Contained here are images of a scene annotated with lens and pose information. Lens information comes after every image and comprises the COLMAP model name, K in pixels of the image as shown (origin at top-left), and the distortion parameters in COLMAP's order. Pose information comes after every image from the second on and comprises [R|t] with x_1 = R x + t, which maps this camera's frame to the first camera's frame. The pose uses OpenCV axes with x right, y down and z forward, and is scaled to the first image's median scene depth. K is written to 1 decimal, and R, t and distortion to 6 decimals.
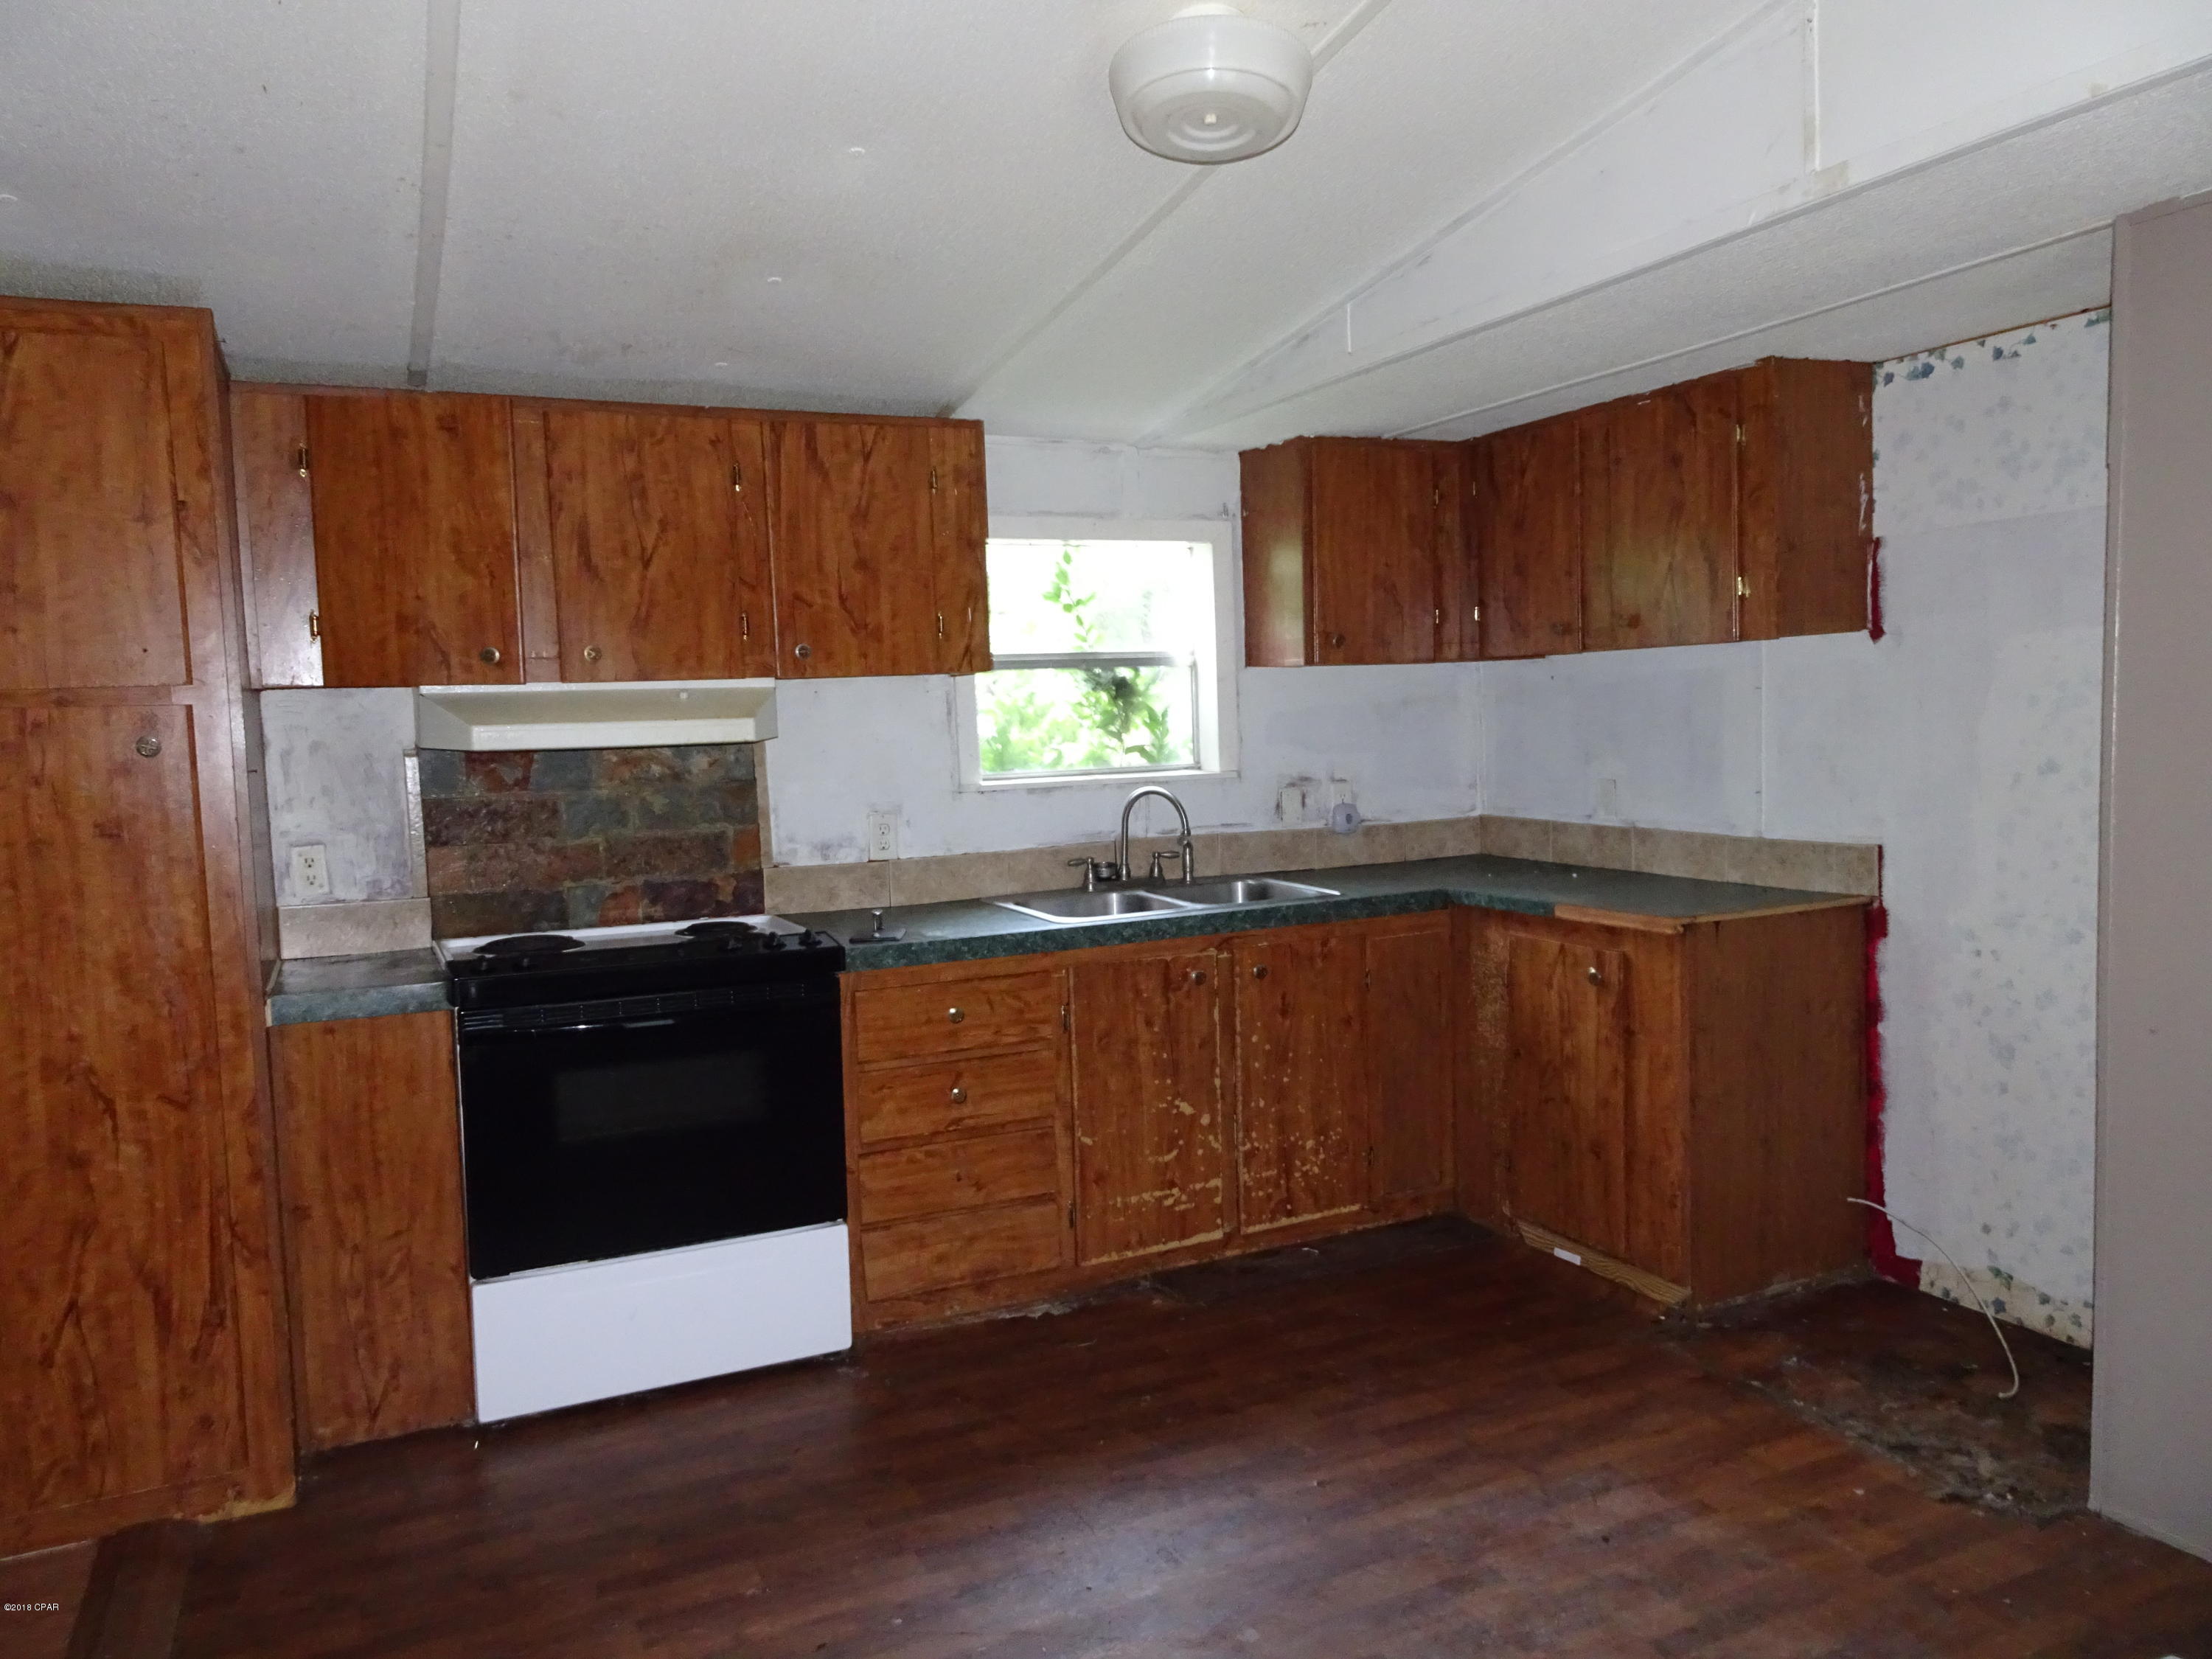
lens RADIAL K [[1544.3, 0, 1106.0], [0, 1544.3, 829.5], [0, 0, 1]] dist [0.001204, 0.005039]
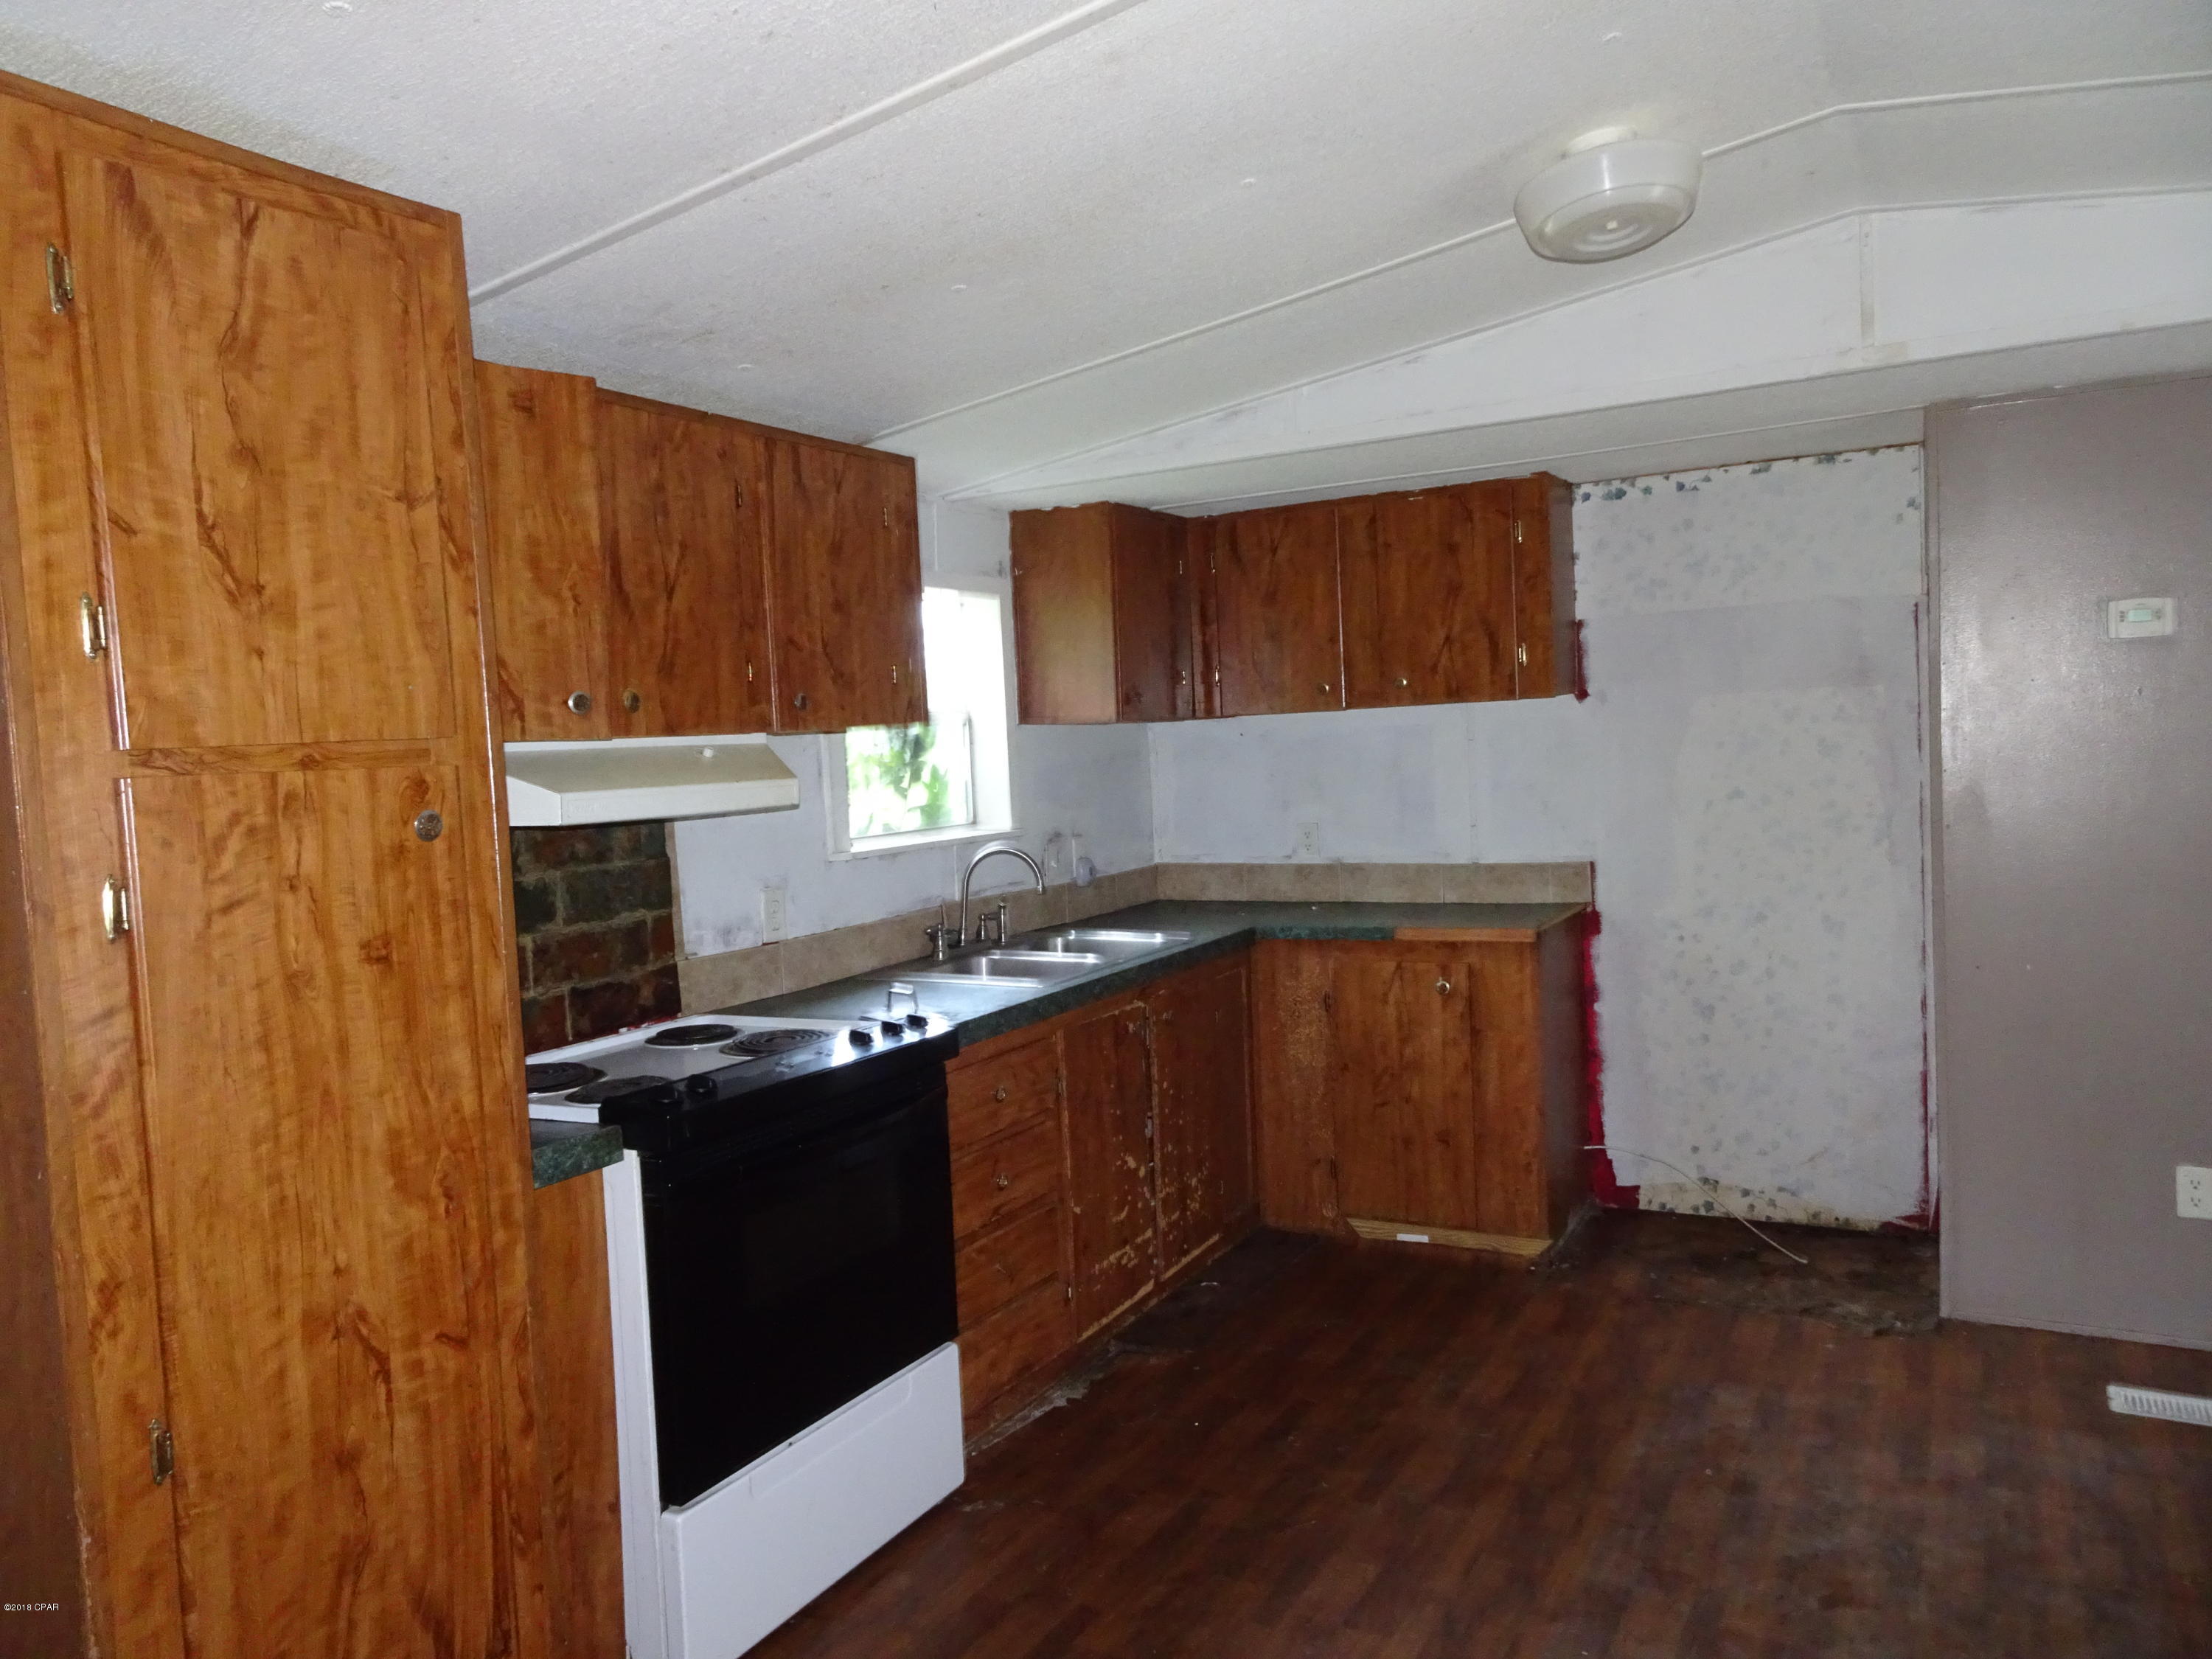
lens RADIAL K [[1561.1, 0, 1106.0], [0, 1561.1, 829.5], [0, 0, 1]] dist [0.015243, 0.001252]
pose [[0.814024, -0.039268, 0.579502, -0.587956], [0.065652, 0.997539, -0.024626, -0.011181], [-0.577109, 0.058092, 0.814599, 0.192132]]
